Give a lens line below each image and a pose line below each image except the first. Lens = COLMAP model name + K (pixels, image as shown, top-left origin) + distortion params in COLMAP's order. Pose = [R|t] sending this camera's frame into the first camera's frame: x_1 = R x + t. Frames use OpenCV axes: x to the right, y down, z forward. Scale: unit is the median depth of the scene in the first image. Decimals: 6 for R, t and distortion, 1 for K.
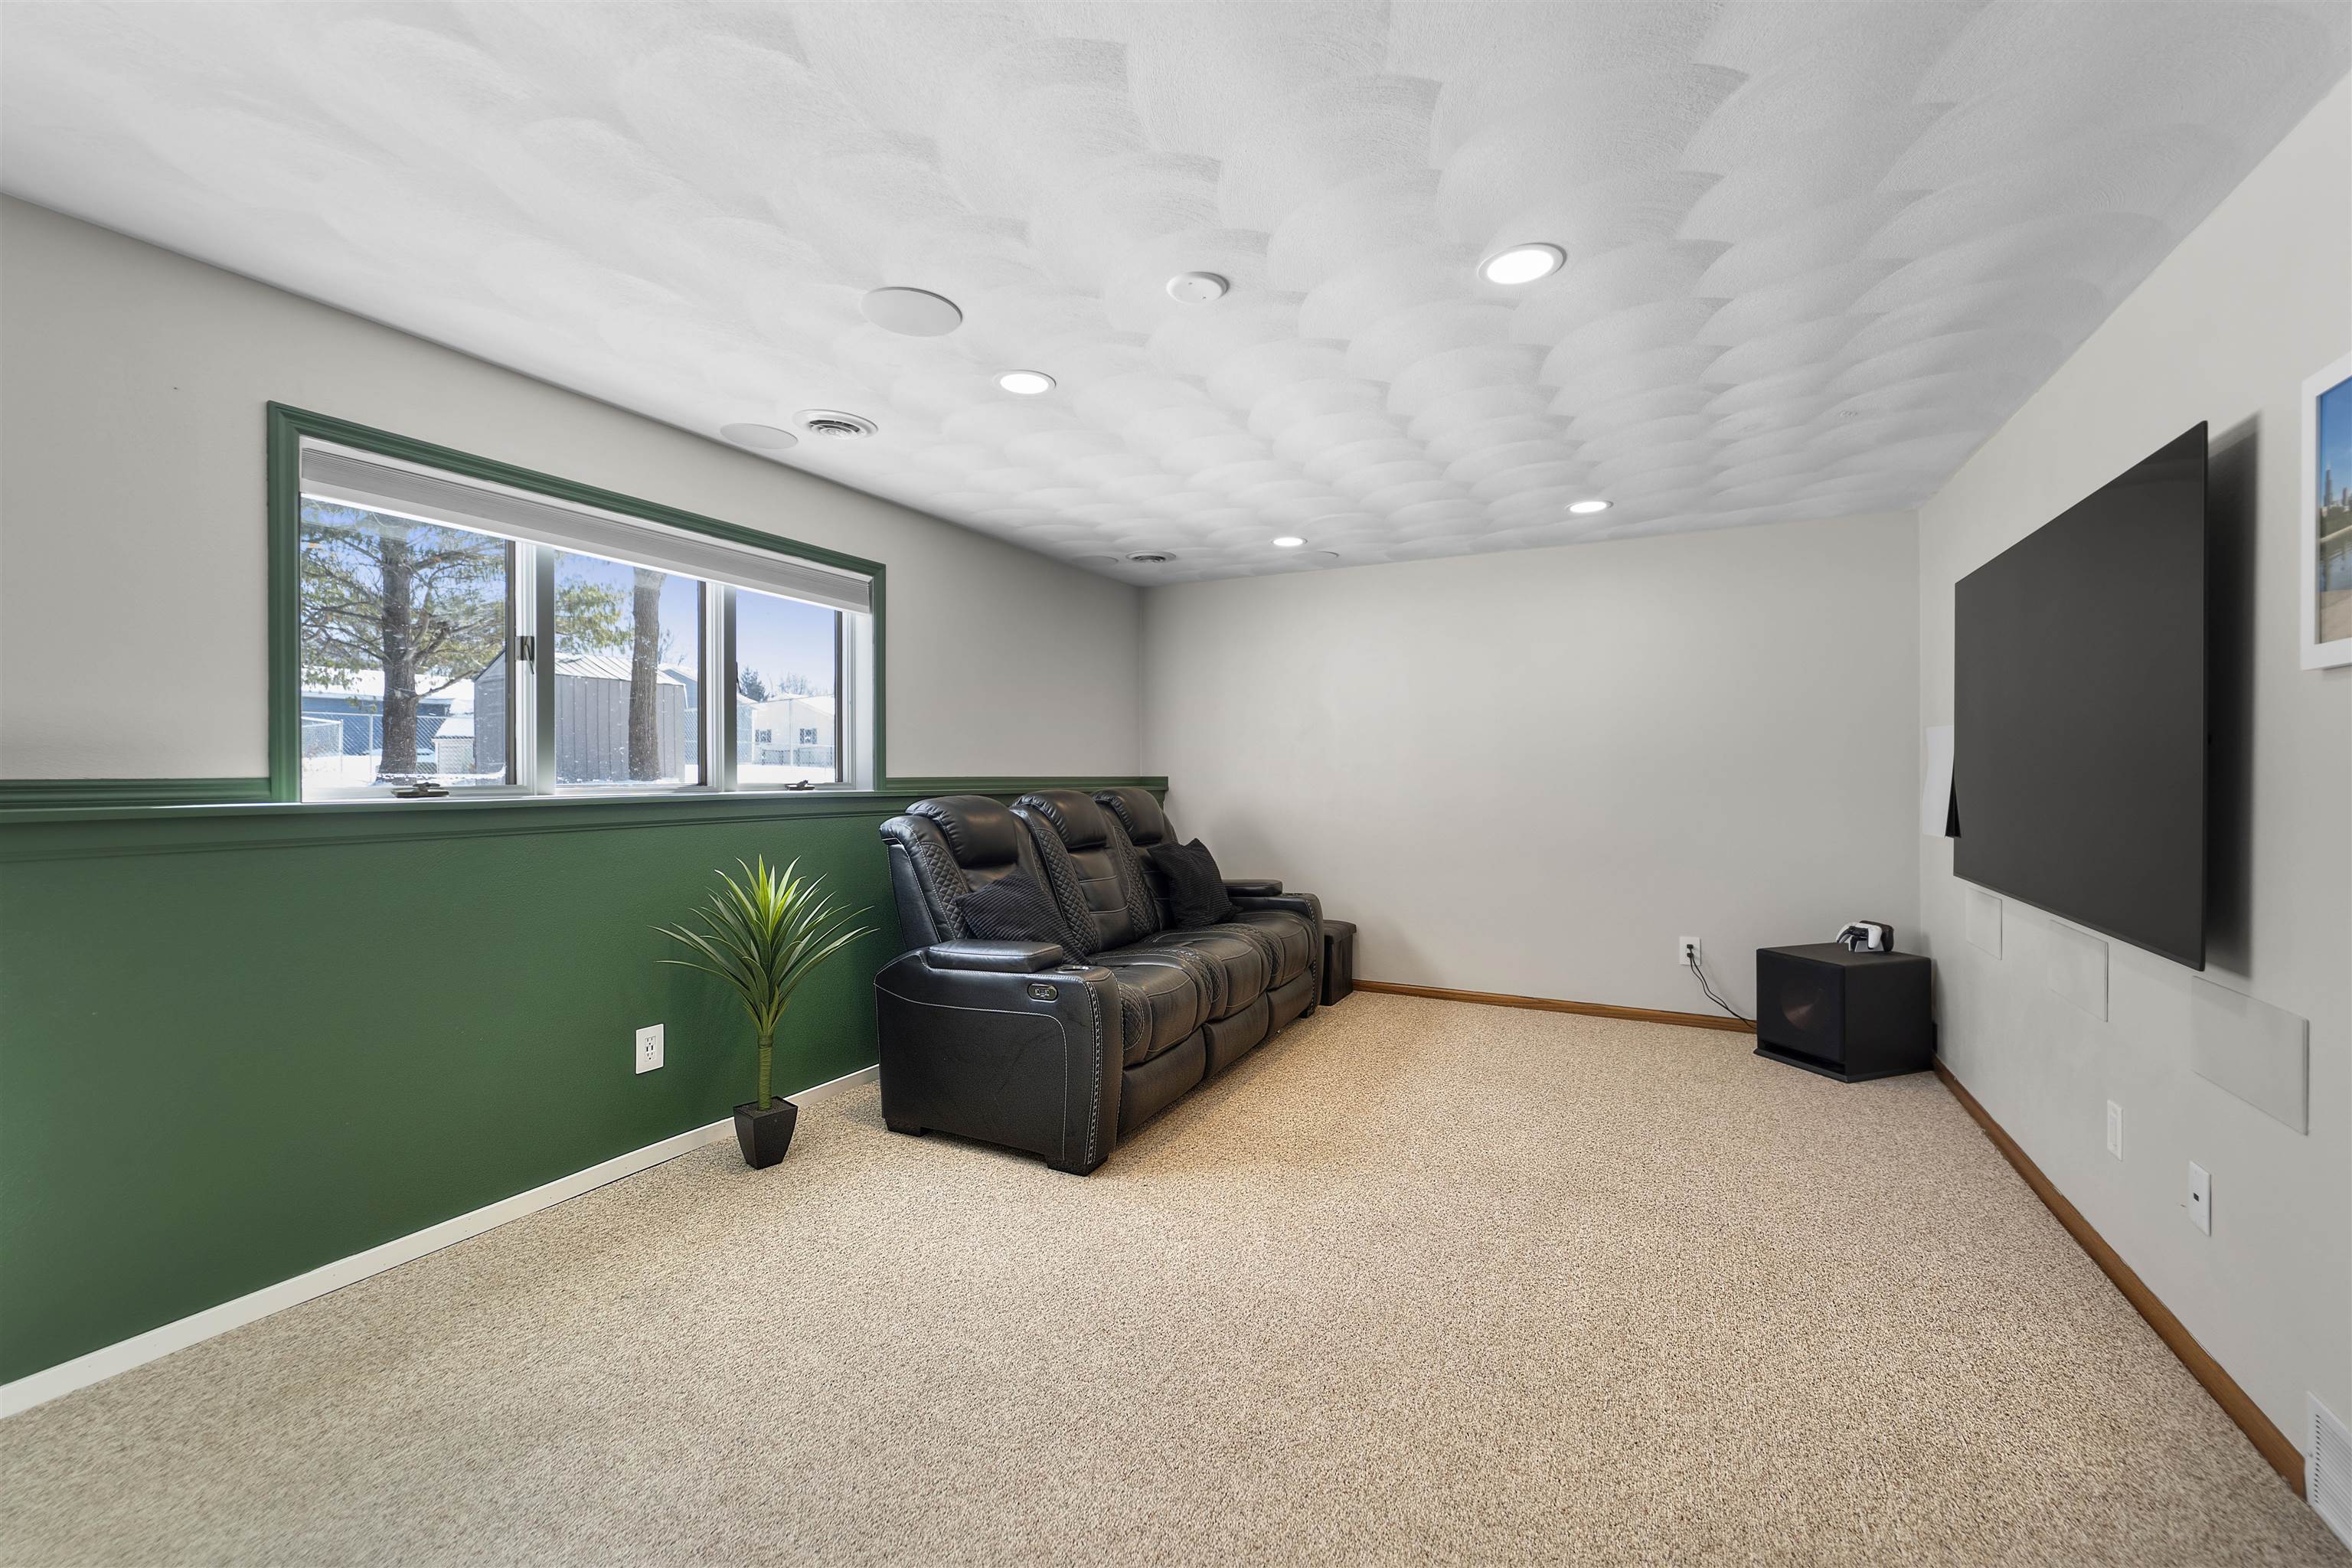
lens RADIAL K [[957.0, 0, 1180.6], [0, 957.0, 778.4], [0, 0, 1]] dist [-0.000864, -0.000193]
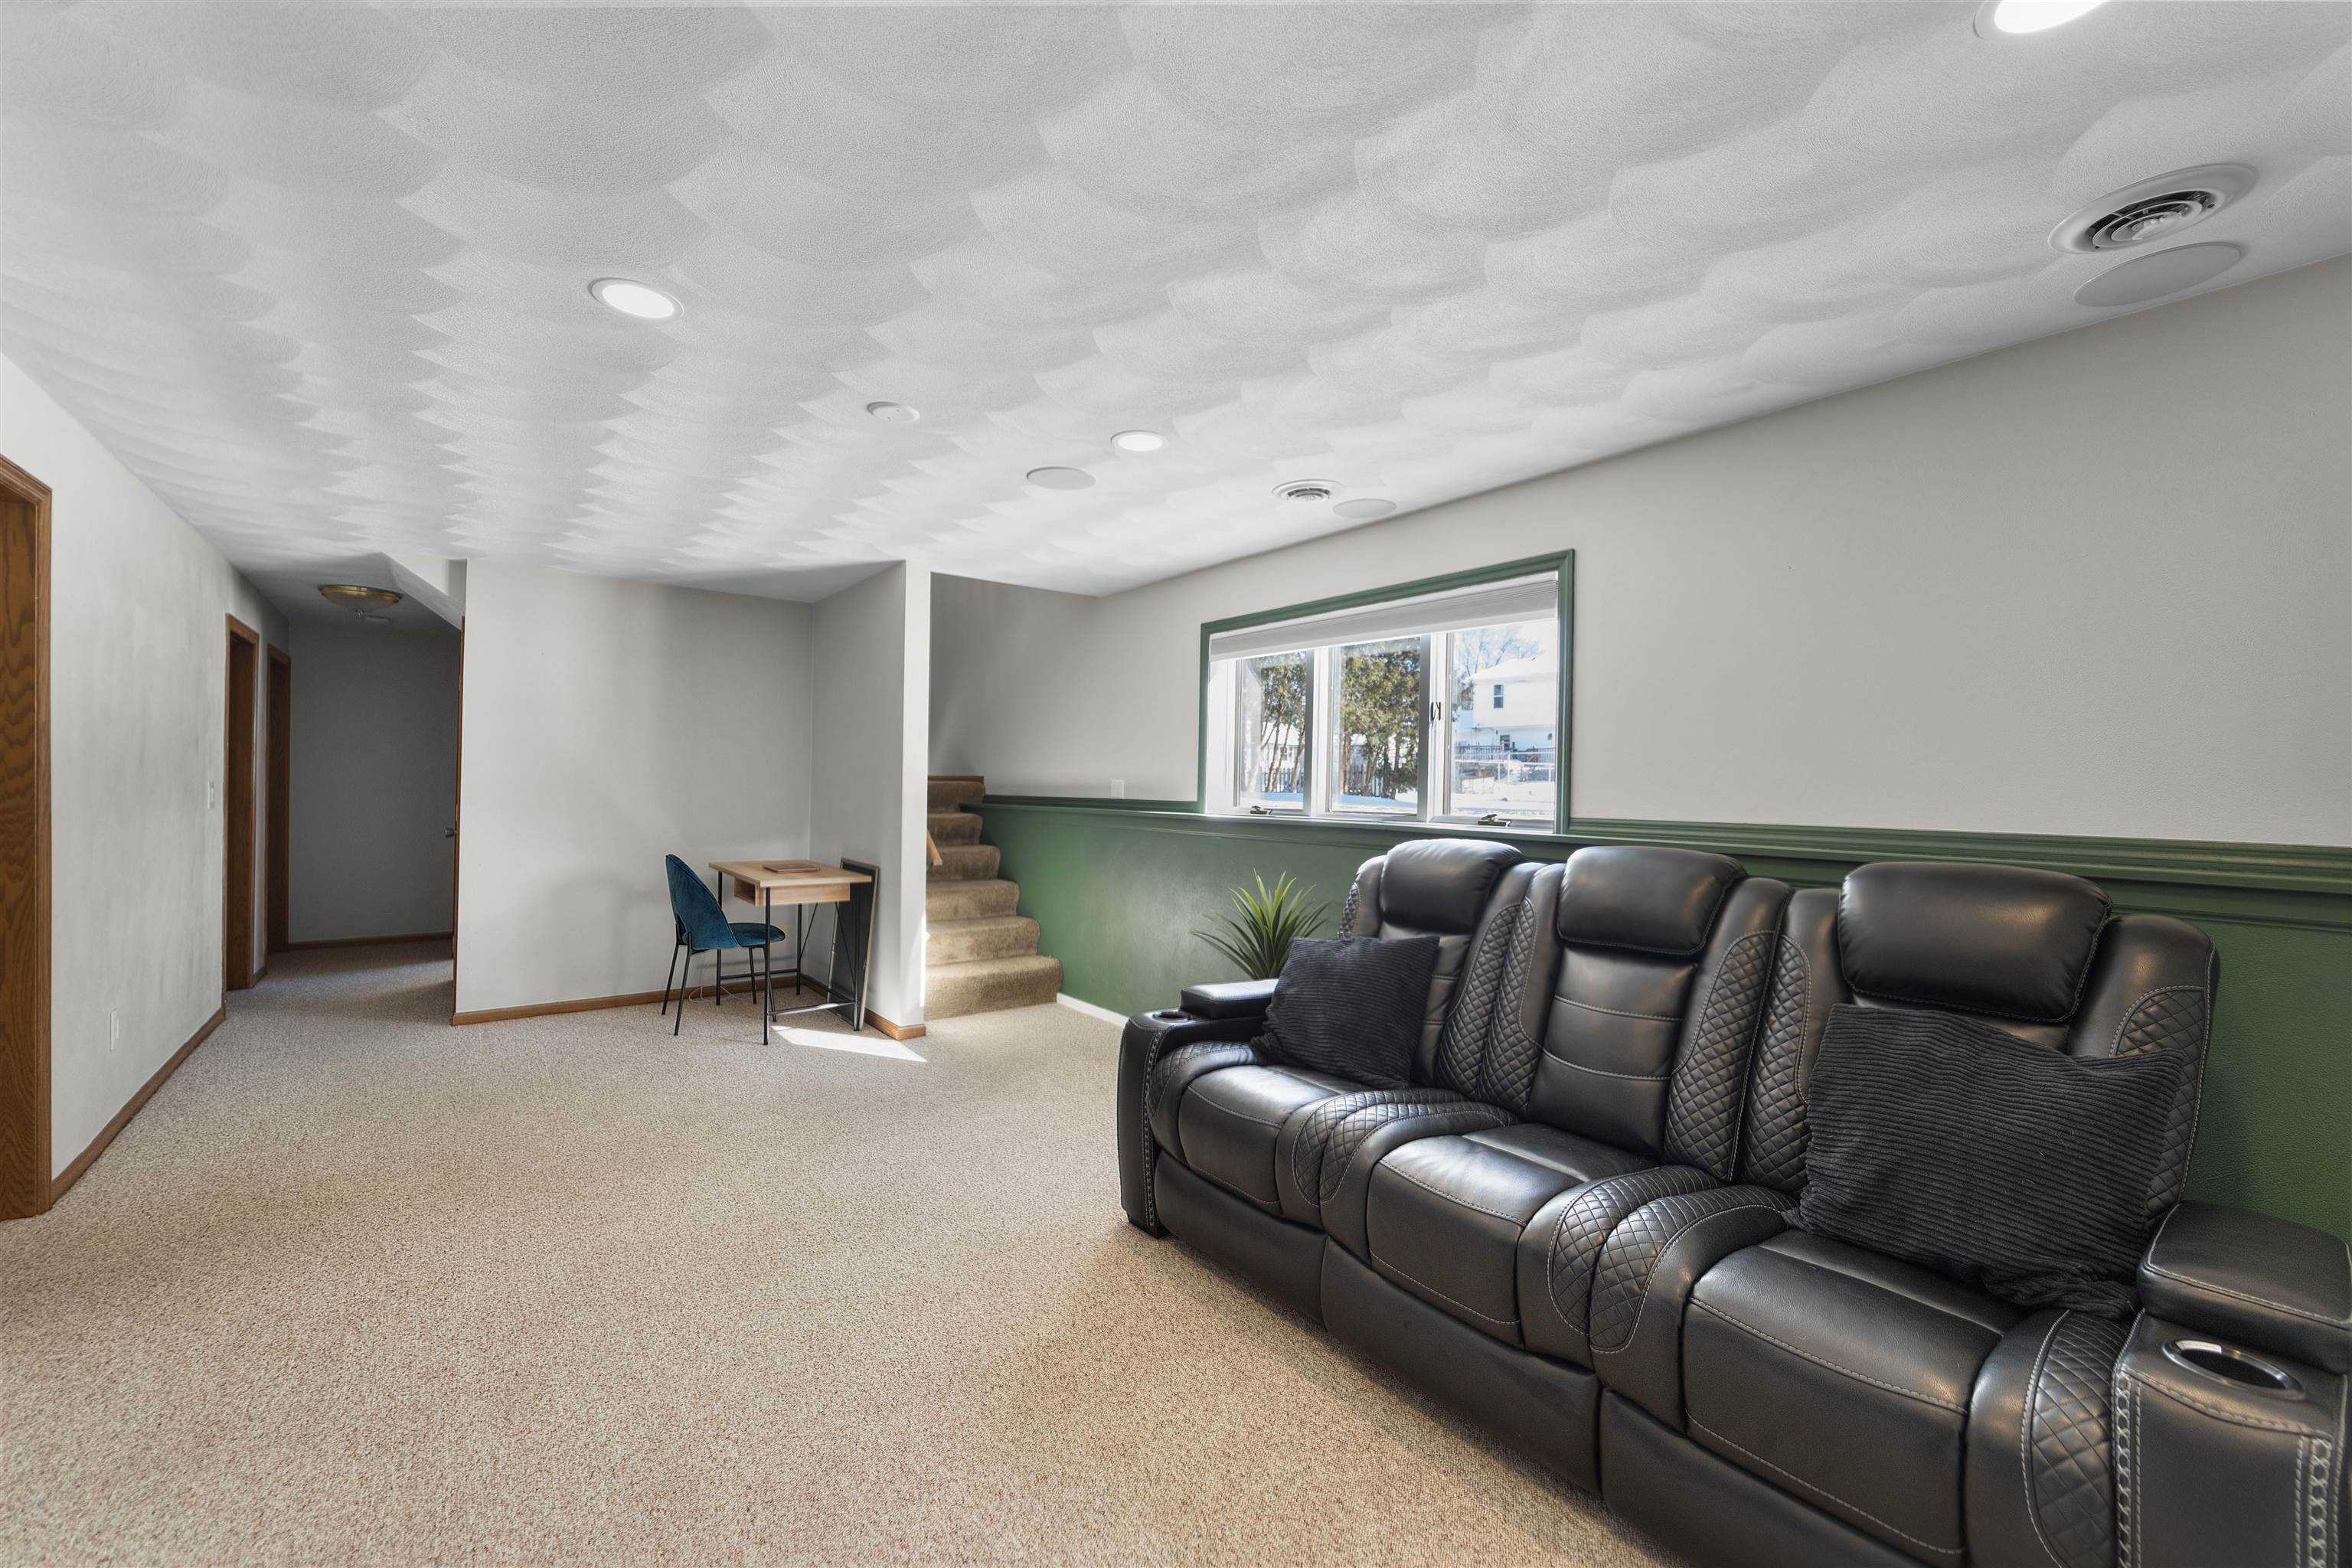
lens RADIAL K [[957.0, 0, 1180.8], [0, 957.0, 784.7], [0, 0, 1]] dist [-0.000864, -0.000193]
pose [[-0.433739, -0.008994, -0.900993, 0.640777], [-0.021647, 0.999766, 0.000441, -0.024889], [0.900778, 0.019695, -0.433832, 1.239158]]
